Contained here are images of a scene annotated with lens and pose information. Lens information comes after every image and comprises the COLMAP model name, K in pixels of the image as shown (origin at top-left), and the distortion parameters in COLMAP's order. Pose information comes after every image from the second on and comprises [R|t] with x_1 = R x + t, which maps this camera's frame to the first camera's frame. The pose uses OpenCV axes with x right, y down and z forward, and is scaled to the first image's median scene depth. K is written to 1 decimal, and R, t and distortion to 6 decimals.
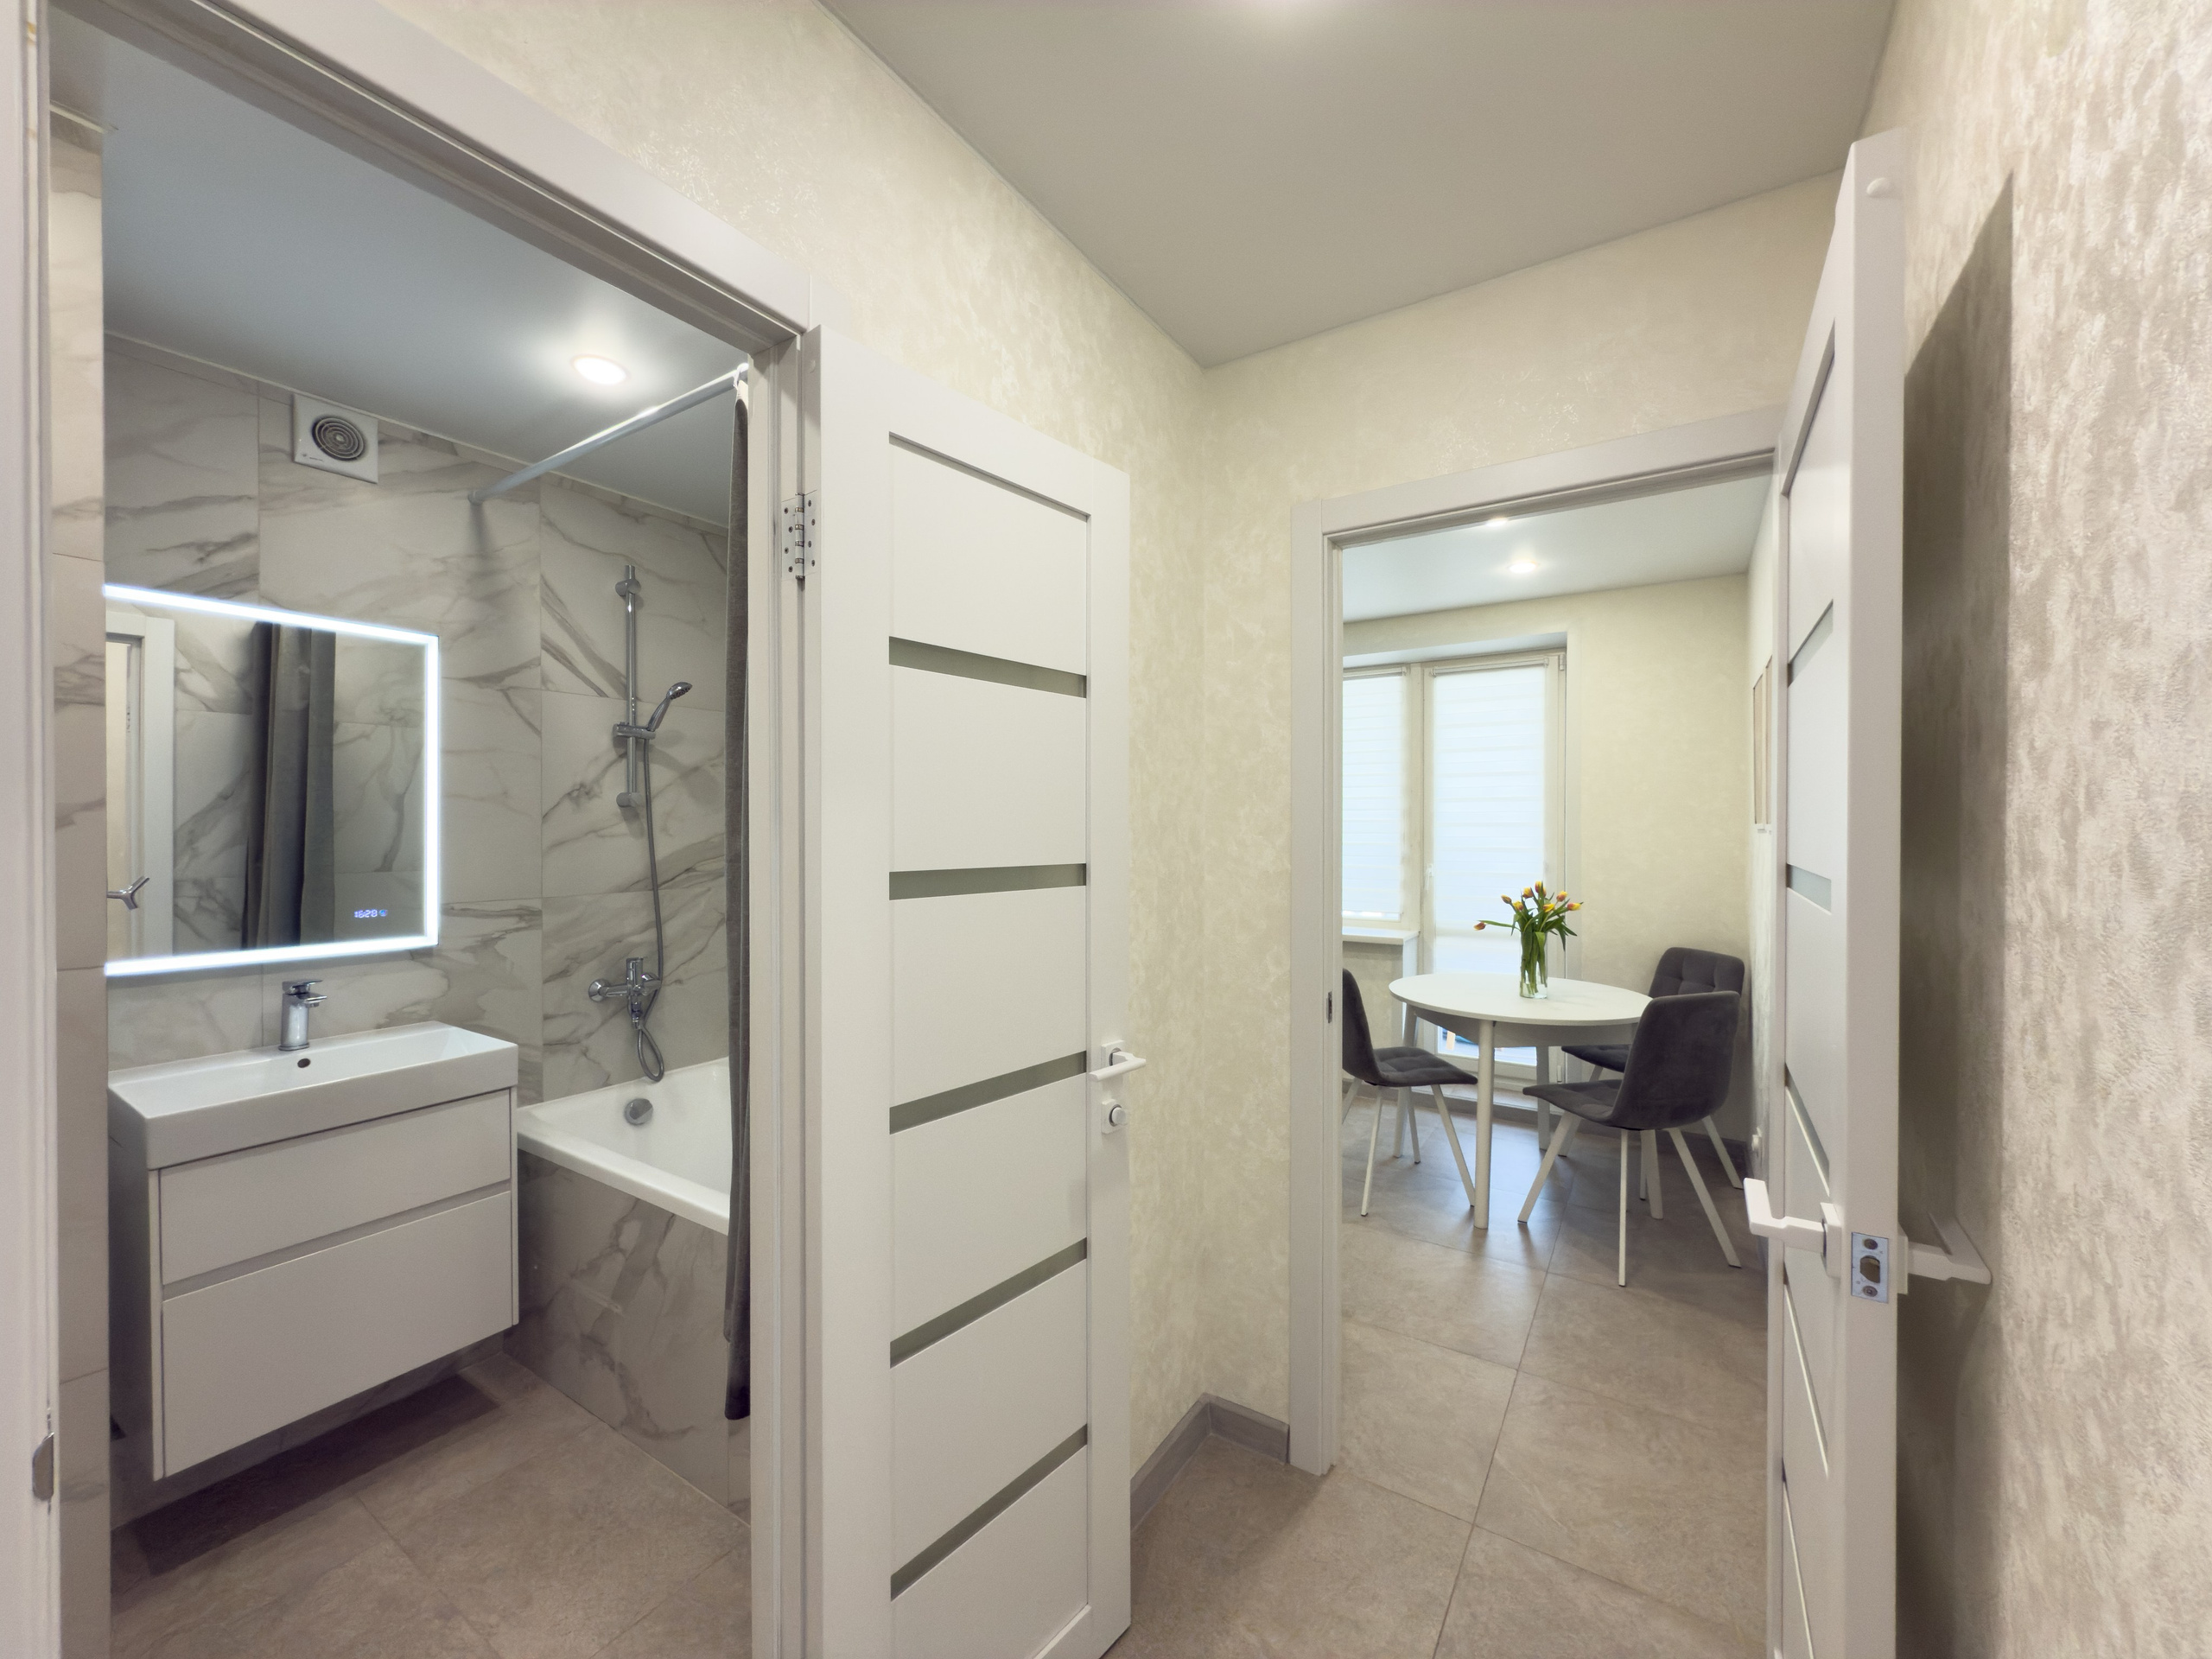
lens RADIAL K [[878.5, 0, 1107.5], [0, 878.5, 832.0], [0, 0, 1]] dist [0.000307, -0.000207]
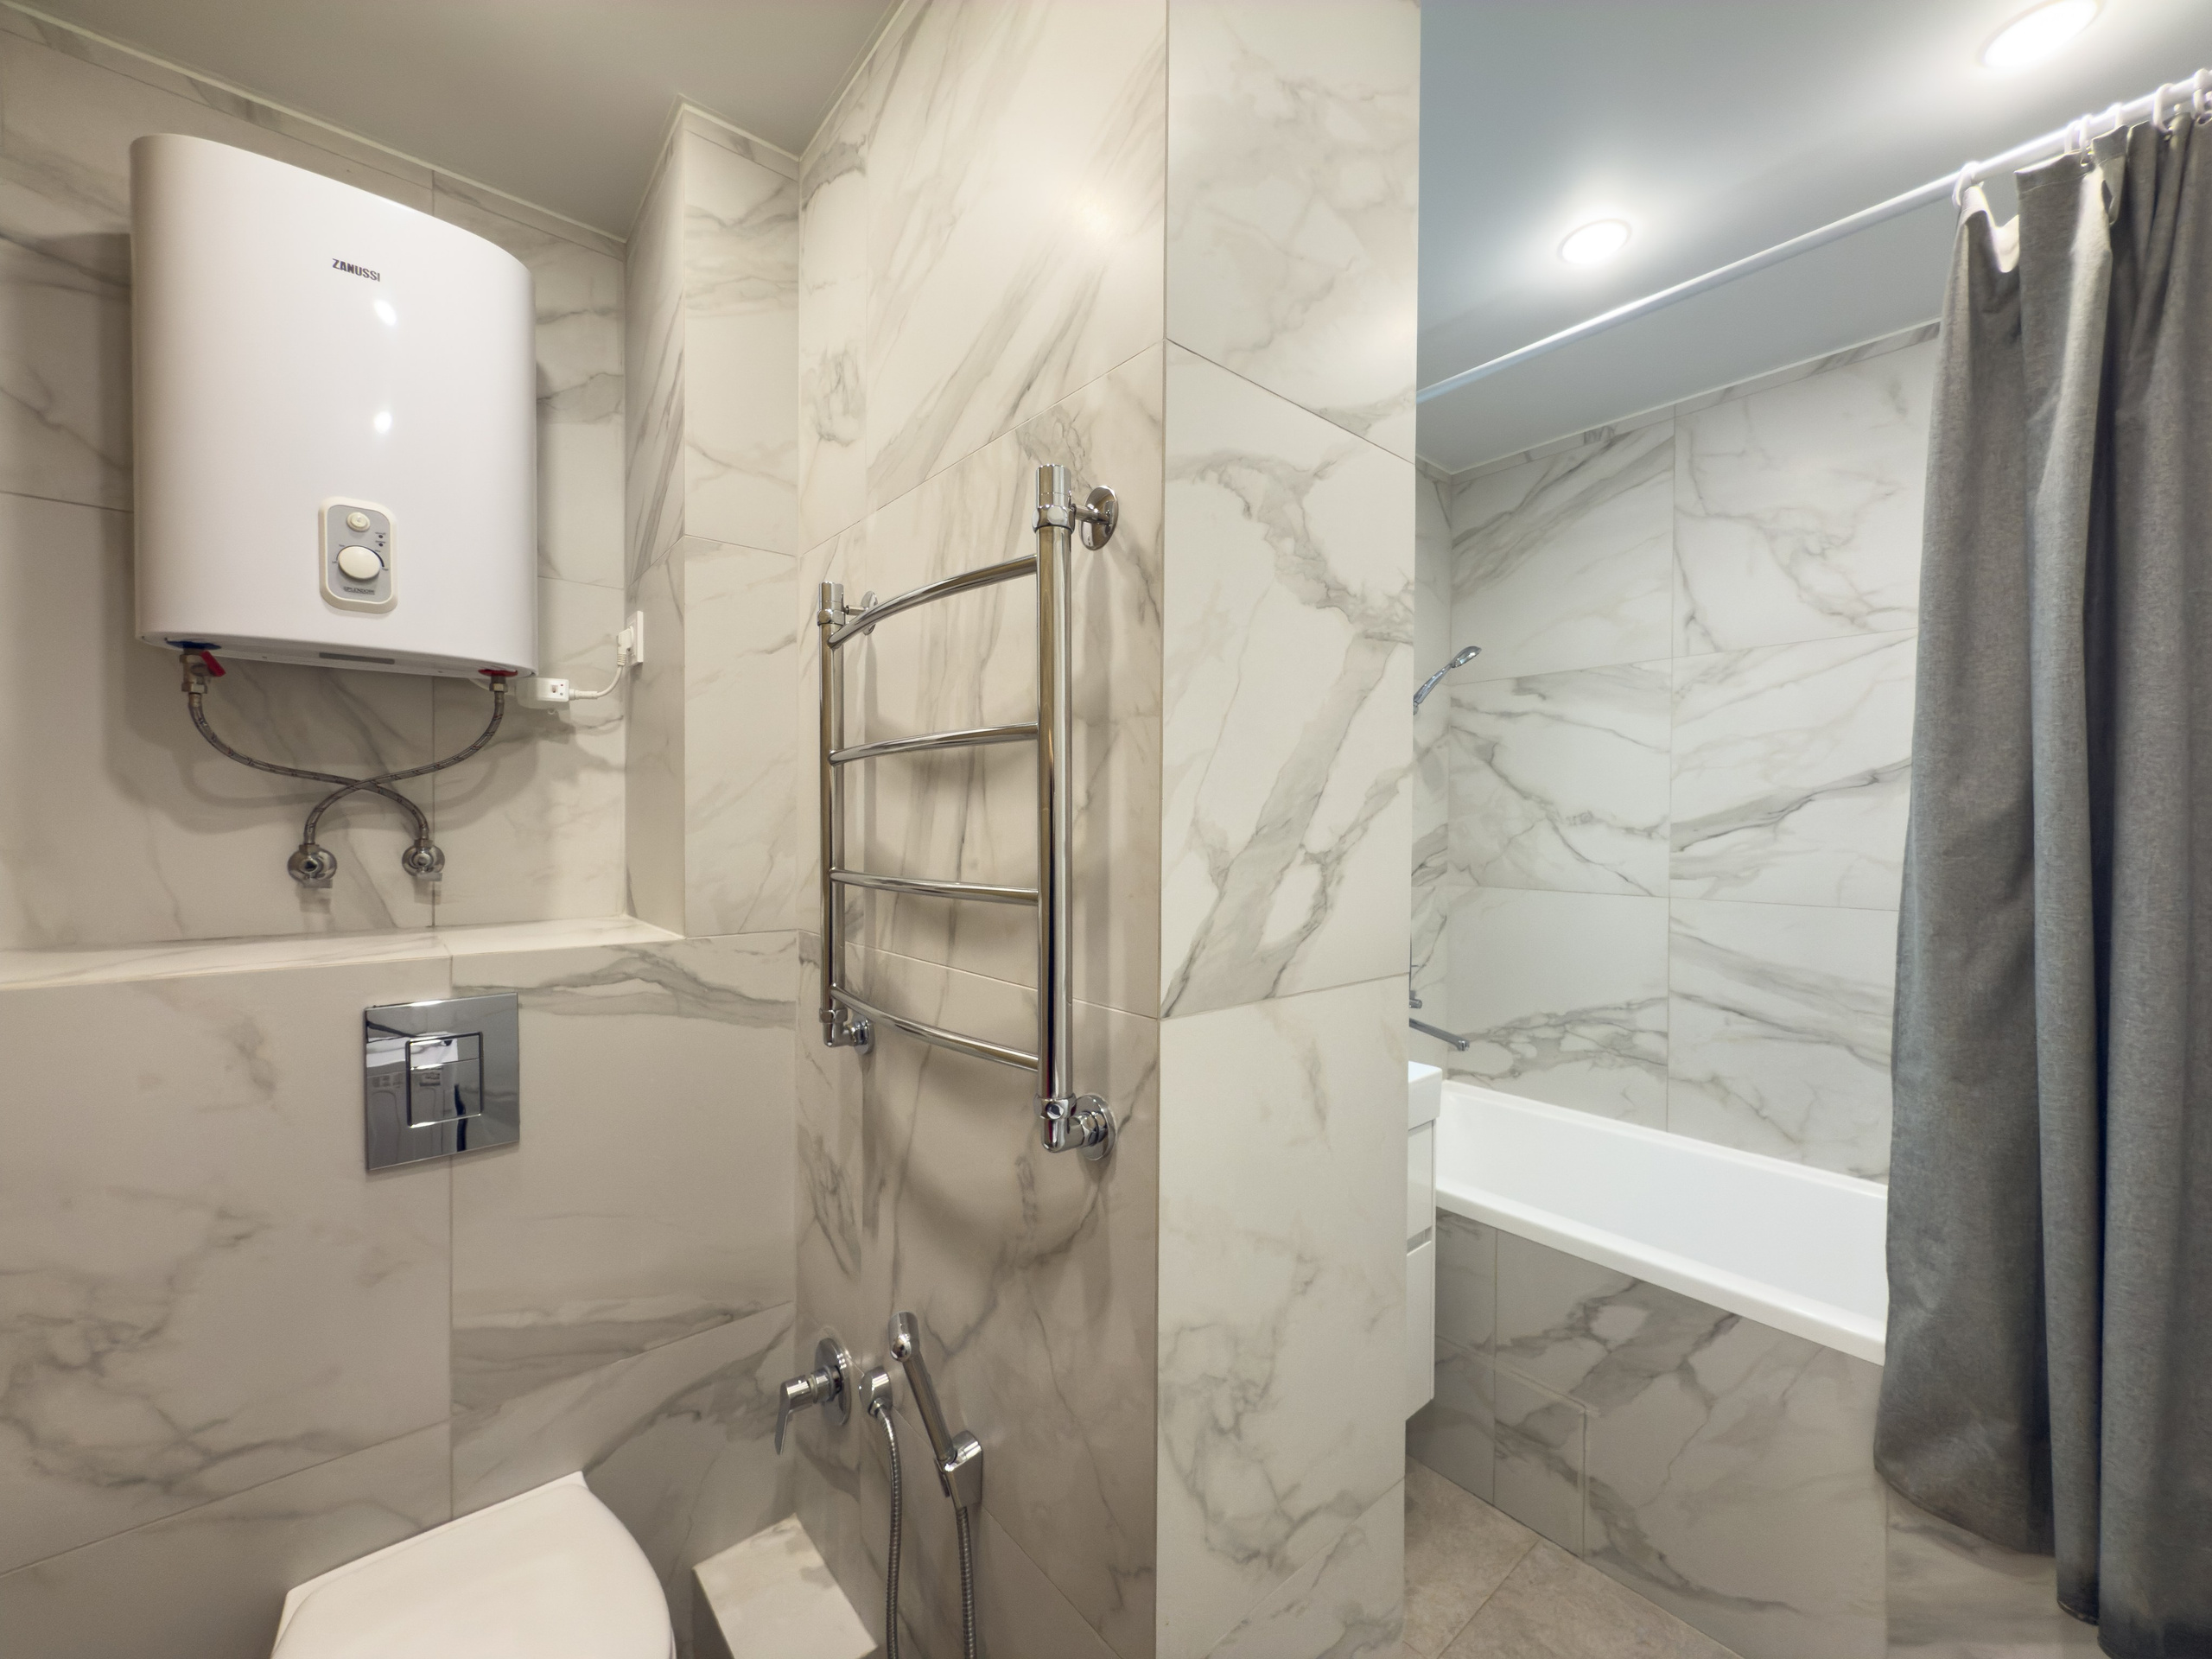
lens RADIAL K [[878.5, 0, 1107.5], [0, 878.5, 832.0], [0, 0, 1]] dist [0.000307, -0.000207]
pose [[0.958684, 0.008535, -0.284344, -0.610319], [-0.008863, 0.999961, 0.000134, 0.014188], [0.284334, 0.002391, 0.958722, 0.082041]]
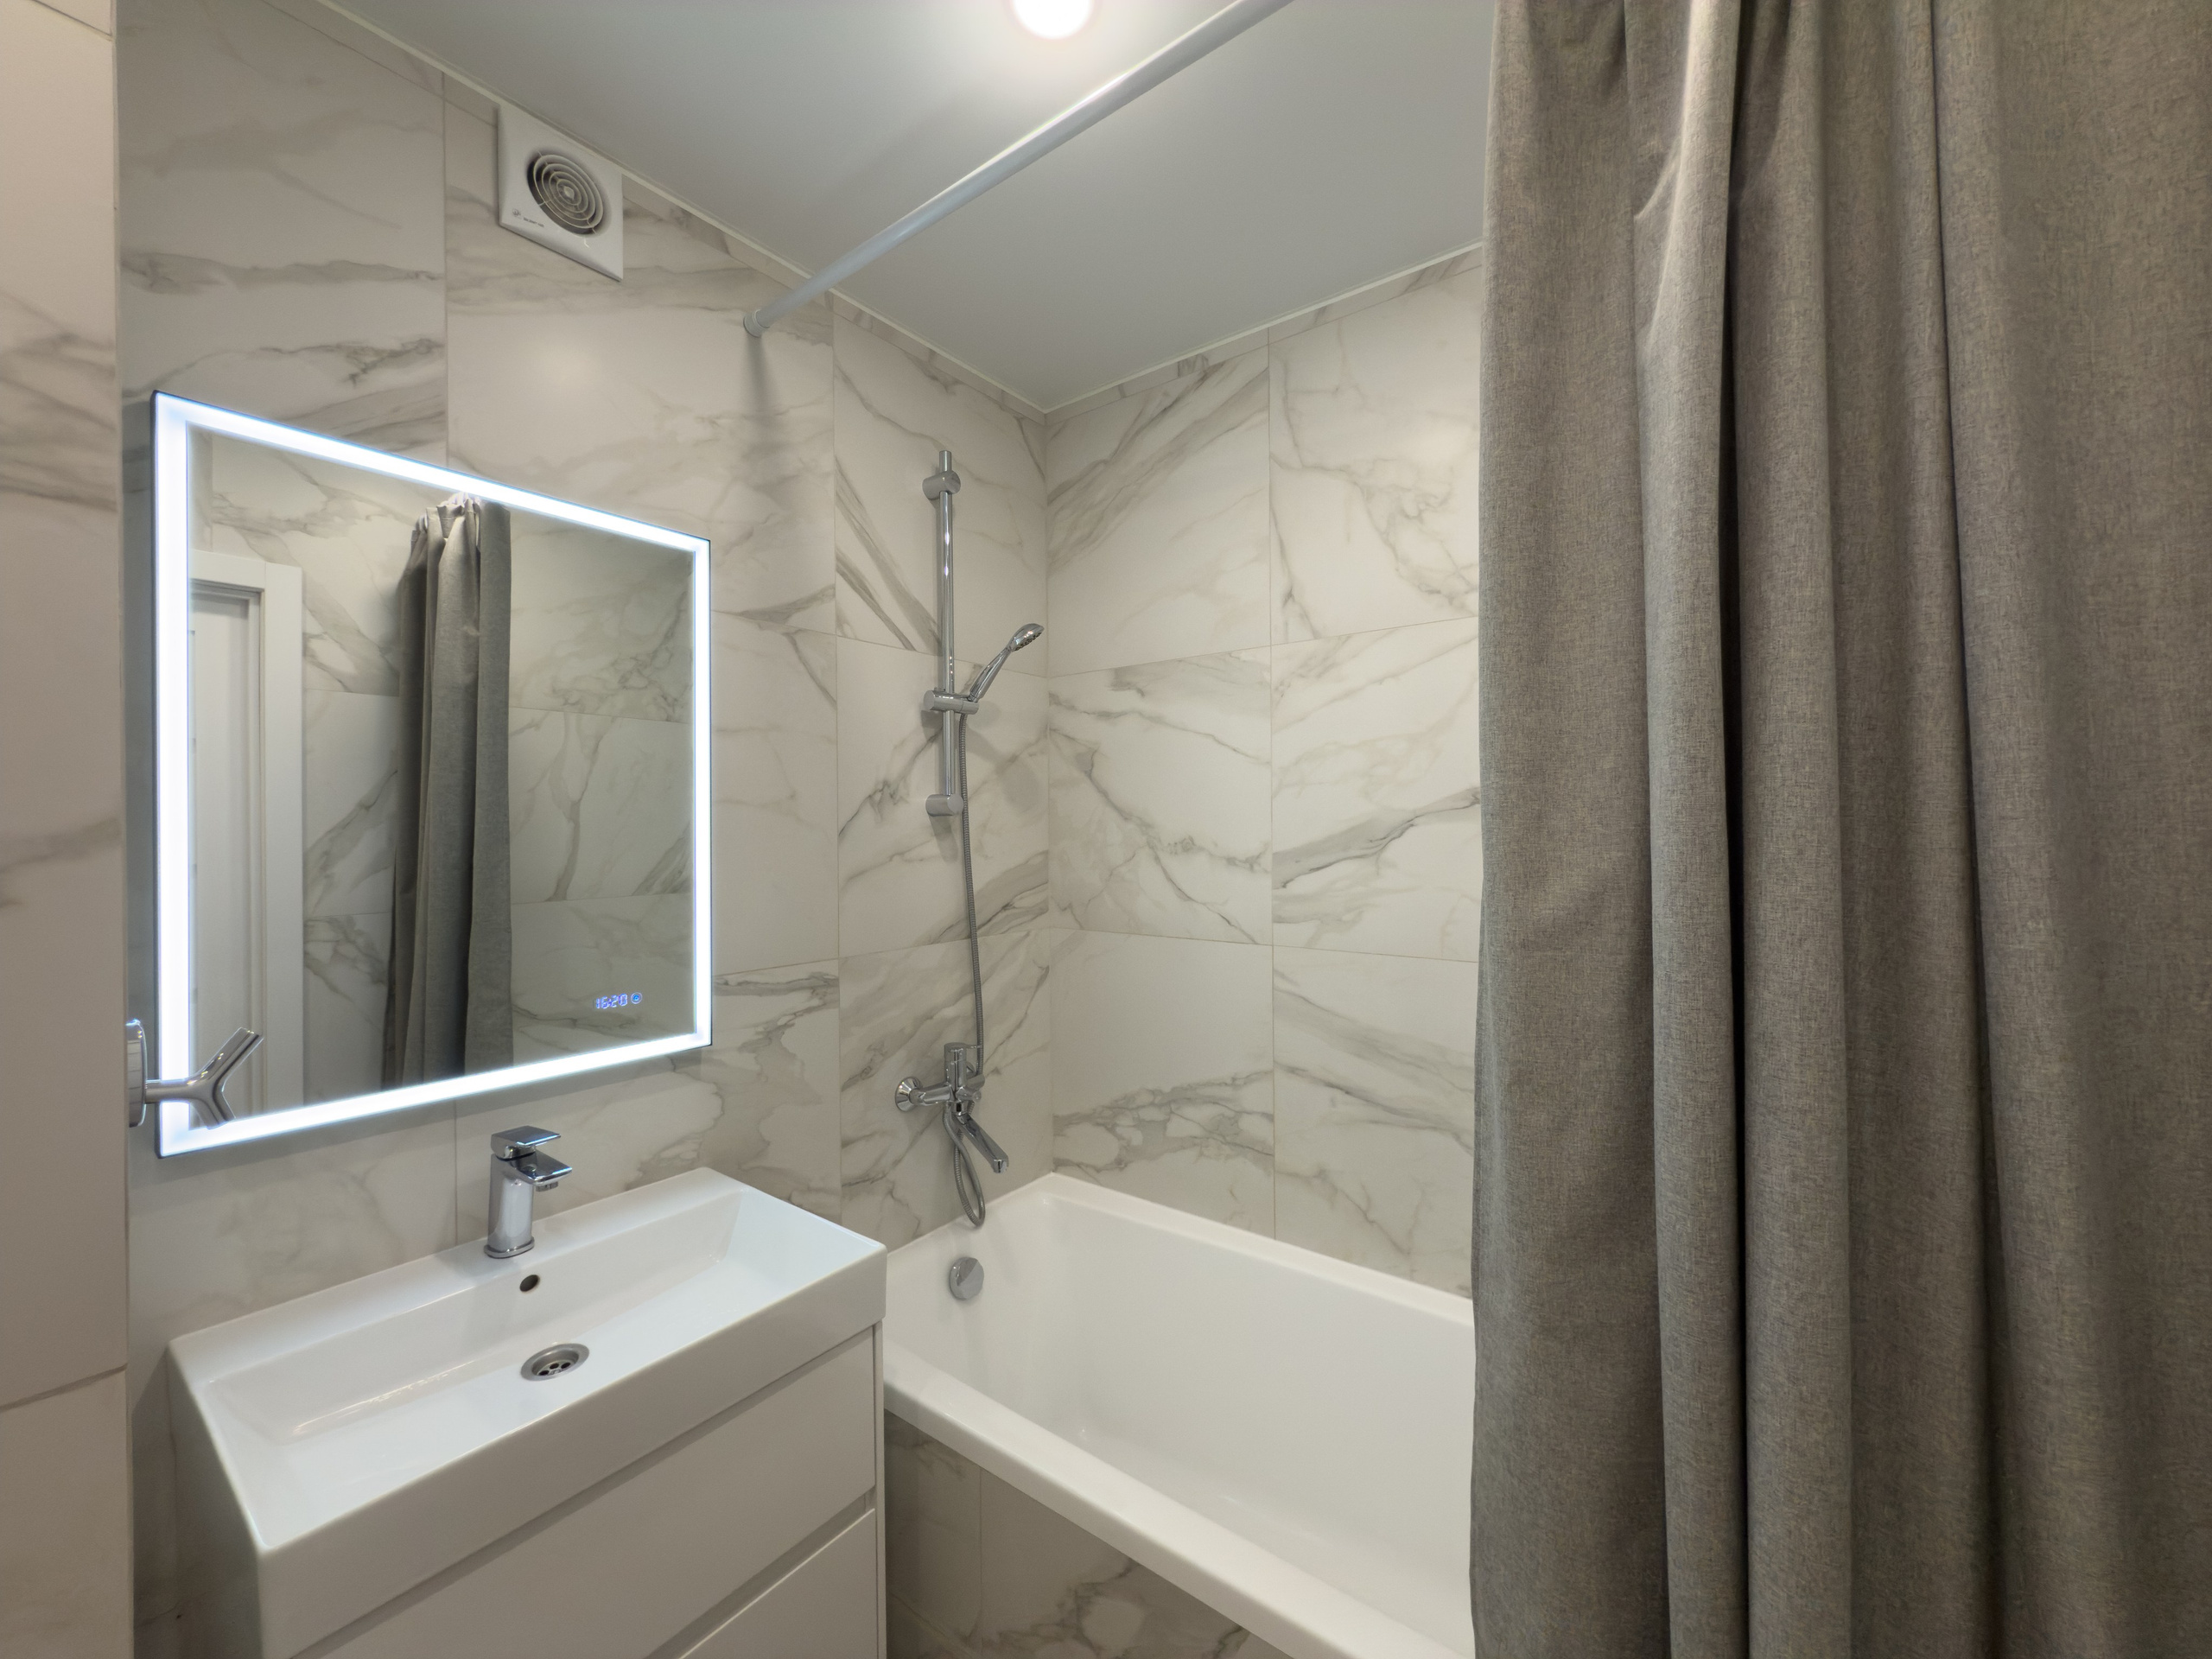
lens RADIAL K [[878.5, 0, 1107.5], [0, 878.5, 832.0], [0, 0, 1]] dist [0.000307, -0.000207]
pose [[0.997478, -0.007271, -0.070596, -0.403642], [0.007189, 0.999973, -0.001414, -0.015607], [0.070605, 0.000903, 0.997504, 0.373301]]
